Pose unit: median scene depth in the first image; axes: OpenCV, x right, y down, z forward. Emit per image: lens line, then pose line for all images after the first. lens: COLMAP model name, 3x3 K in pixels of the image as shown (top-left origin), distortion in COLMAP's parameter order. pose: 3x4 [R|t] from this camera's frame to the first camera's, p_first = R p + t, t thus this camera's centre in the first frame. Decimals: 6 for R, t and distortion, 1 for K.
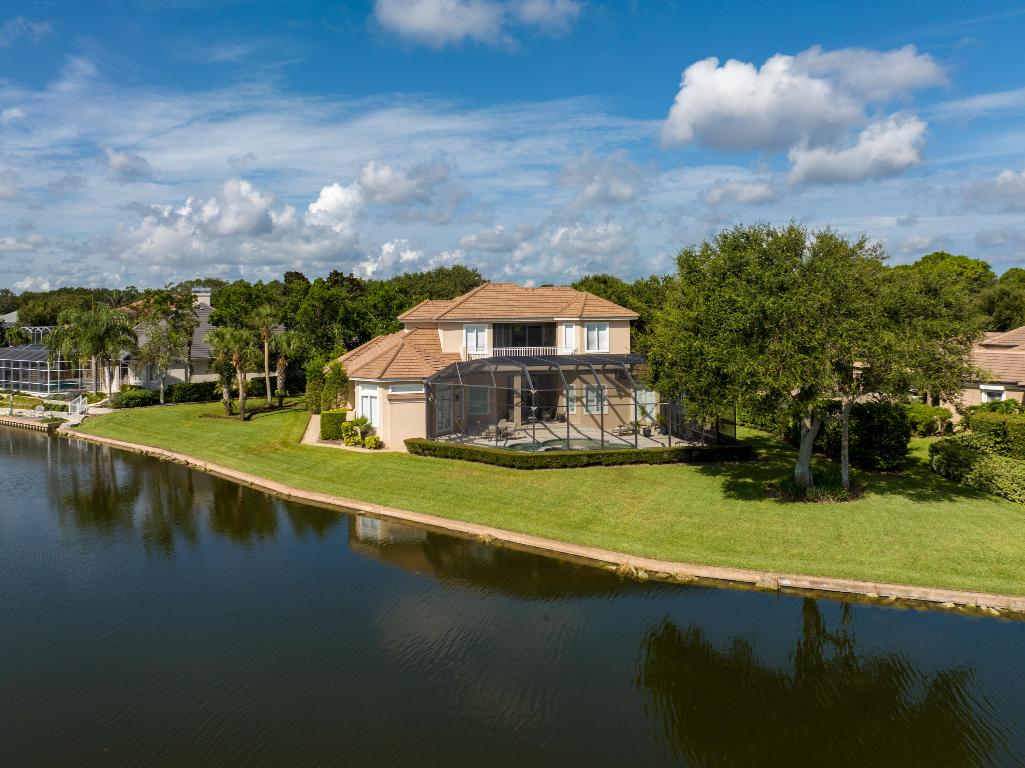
lens RADIAL K [[738.8, 0, 512.5], [0, 738.8, 384.0], [0, 0, 1]] dist [-0.009363, -0.000269]
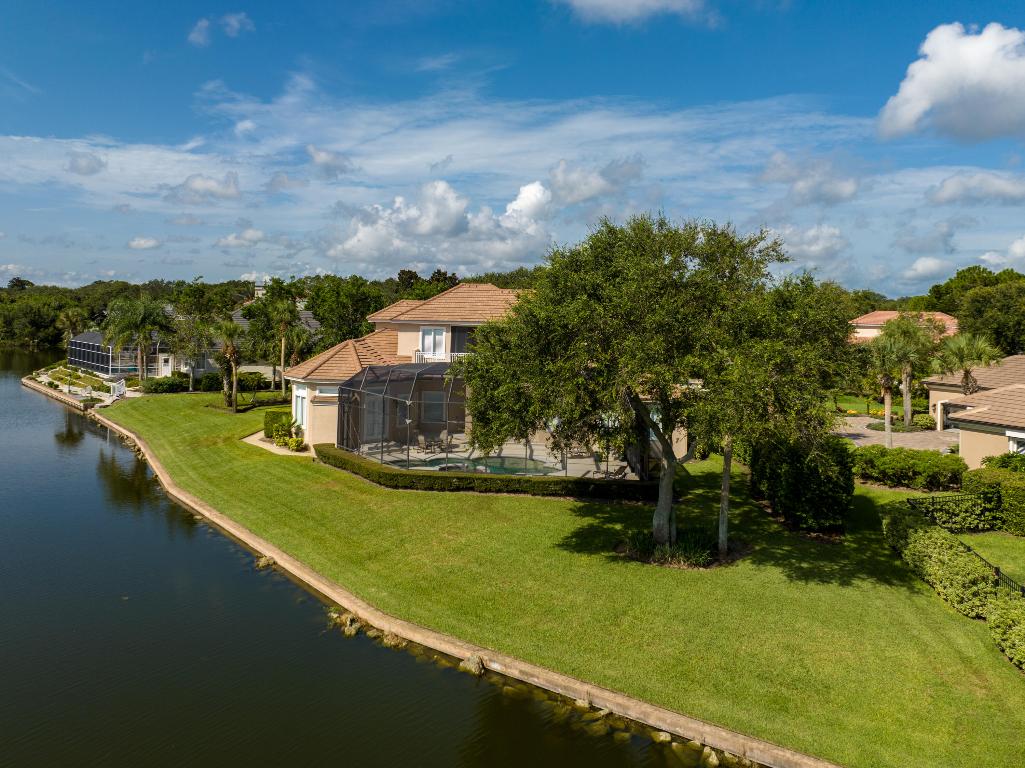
lens RADIAL K [[738.8, 0, 512.5], [0, 738.8, 384.0], [0, 0, 1]] dist [-0.009363, -0.000269]
pose [[0.968129, 0.056419, -0.244016, 0.245316], [-0.056822, 0.998370, 0.005392, -0.016485], [0.243923, 0.008645, 0.969756, 0.103456]]
